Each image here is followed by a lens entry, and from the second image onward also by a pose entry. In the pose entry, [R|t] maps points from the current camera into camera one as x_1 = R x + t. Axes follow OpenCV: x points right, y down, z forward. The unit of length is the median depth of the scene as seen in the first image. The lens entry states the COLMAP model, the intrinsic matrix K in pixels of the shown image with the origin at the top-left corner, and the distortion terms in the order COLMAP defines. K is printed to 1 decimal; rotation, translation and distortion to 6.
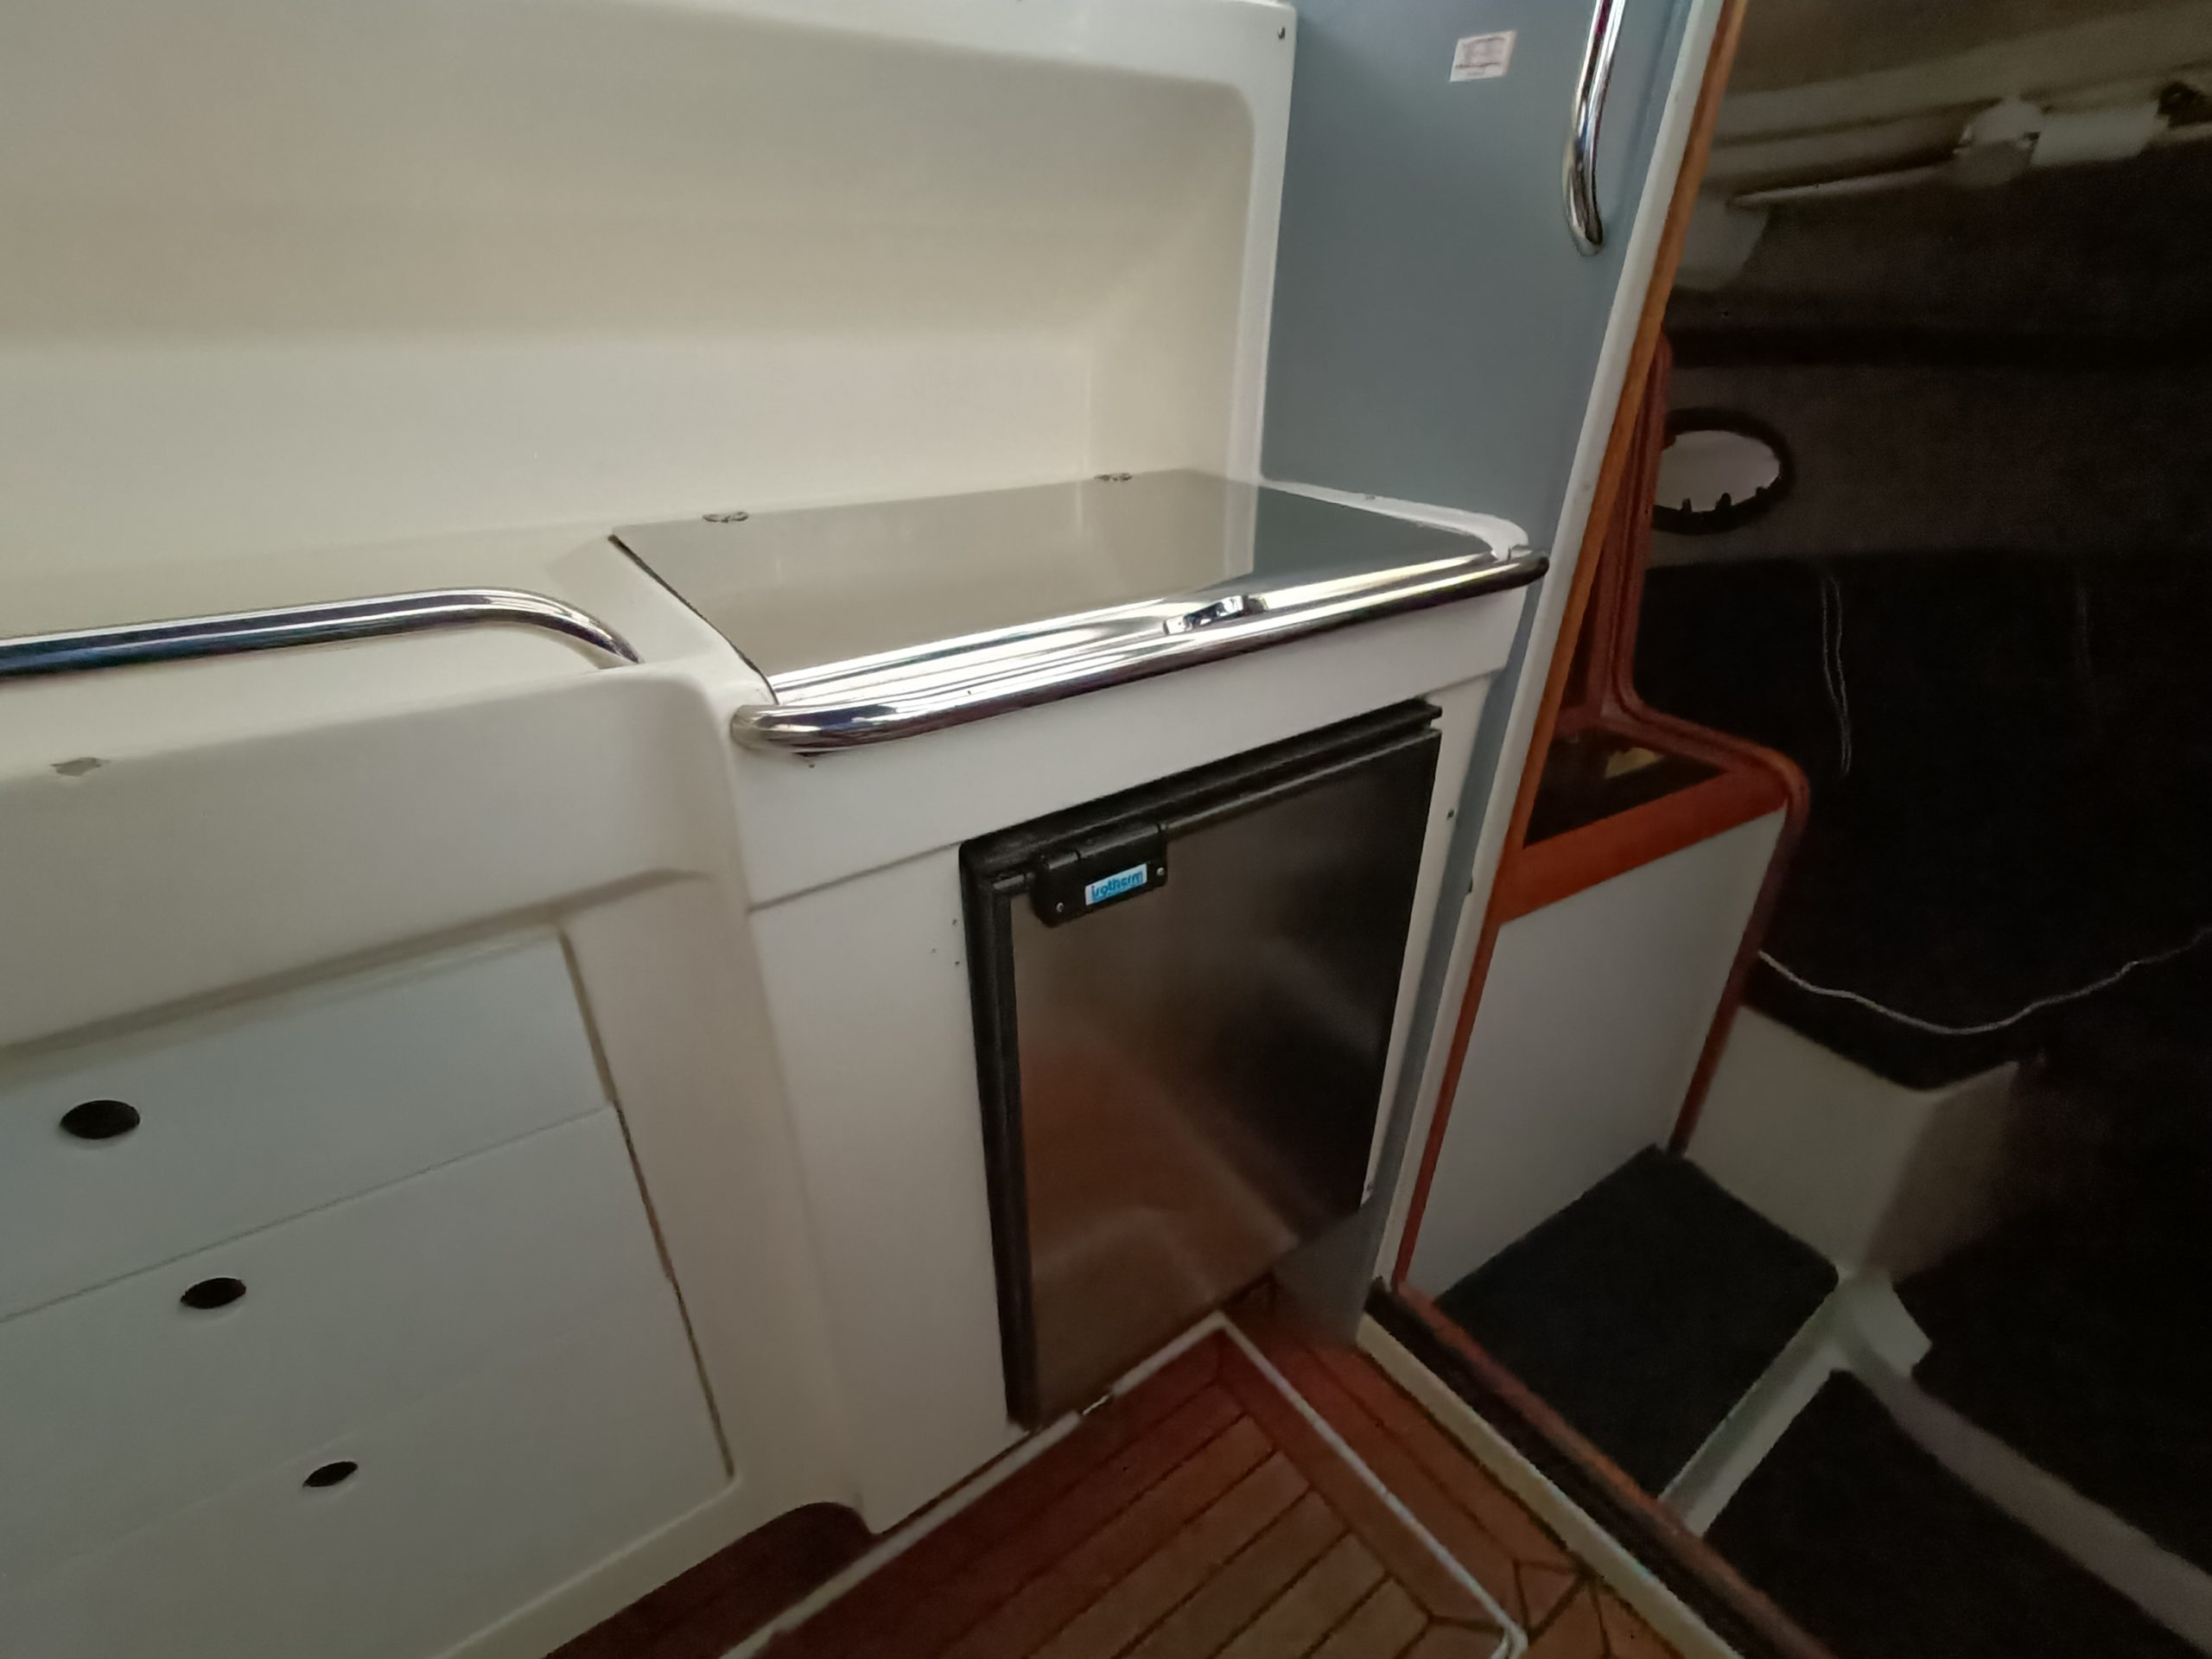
lens RADIAL K [[971.3, 0, 1106.0], [0, 971.3, 829.5], [0, 0, 1]] dist [0.001655, 0.000813]
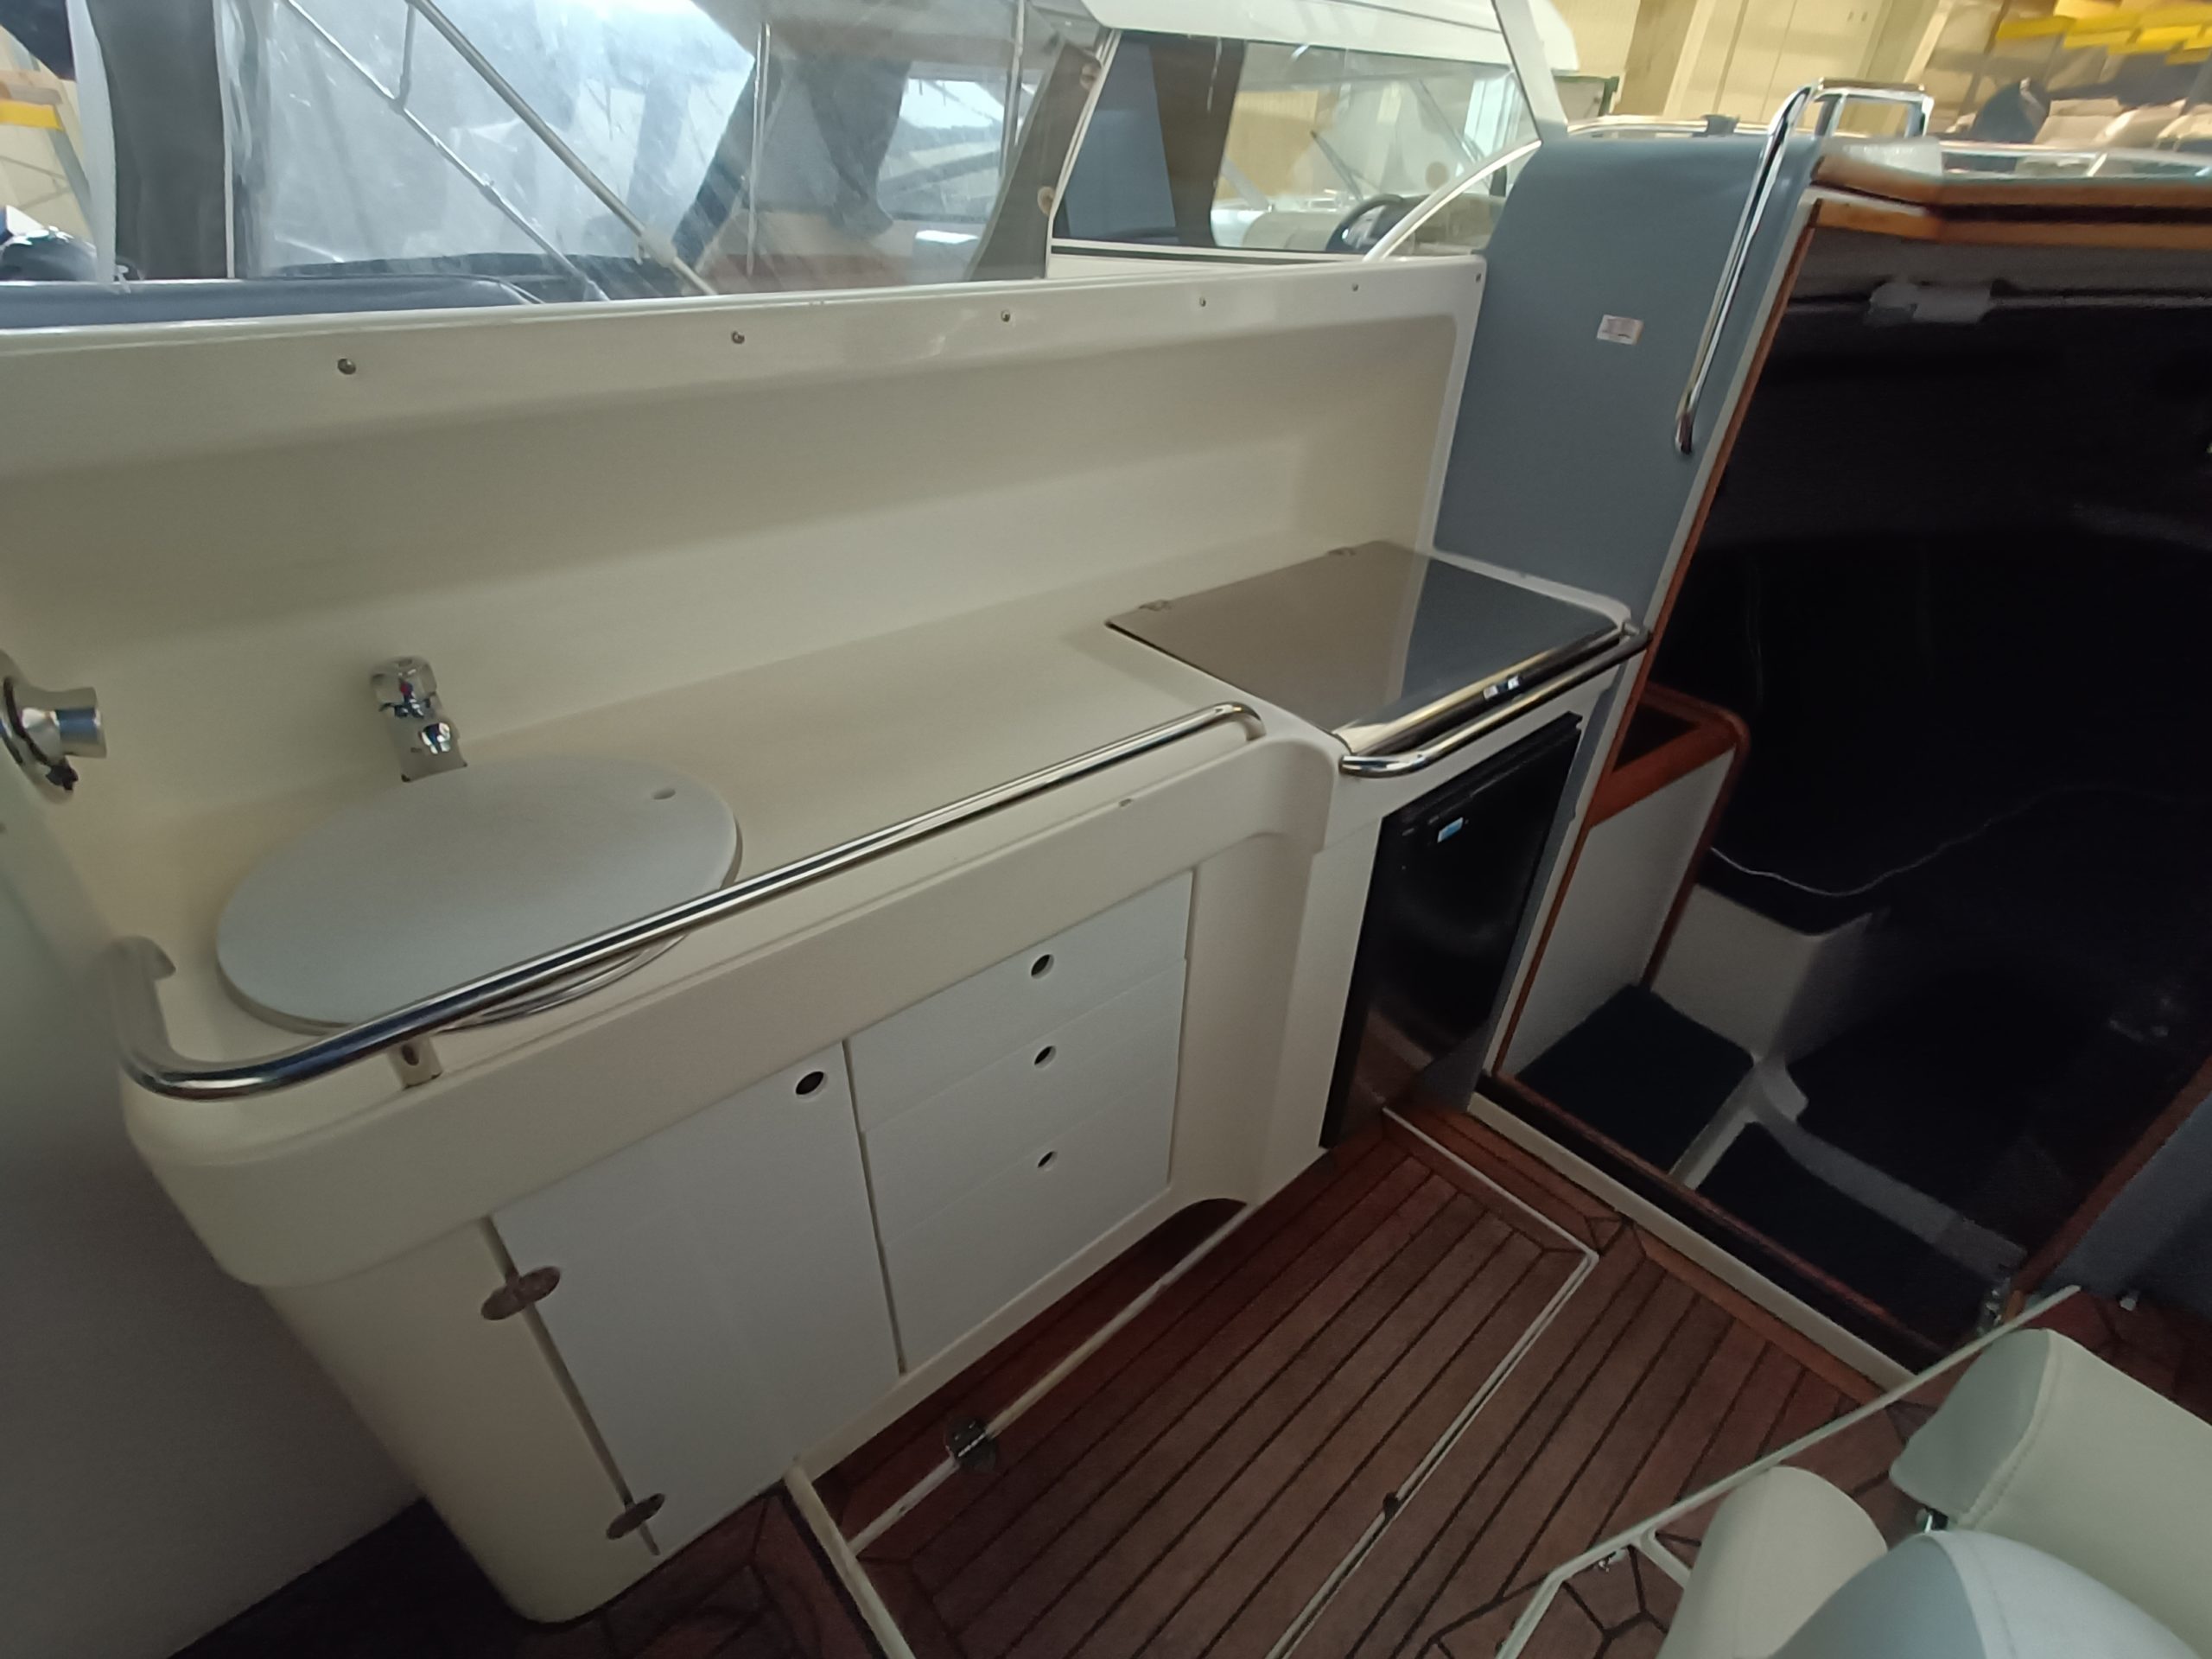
lens RADIAL K [[971.3, 0, 1106.0], [0, 971.3, 829.5], [0, 0, 1]] dist [0.001655, 0.000813]
pose [[0.994810, -0.036872, 0.094834, -0.438286], [0.027911, 0.995168, 0.094137, -0.073727], [-0.097846, -0.091001, 0.991032, -0.419033]]
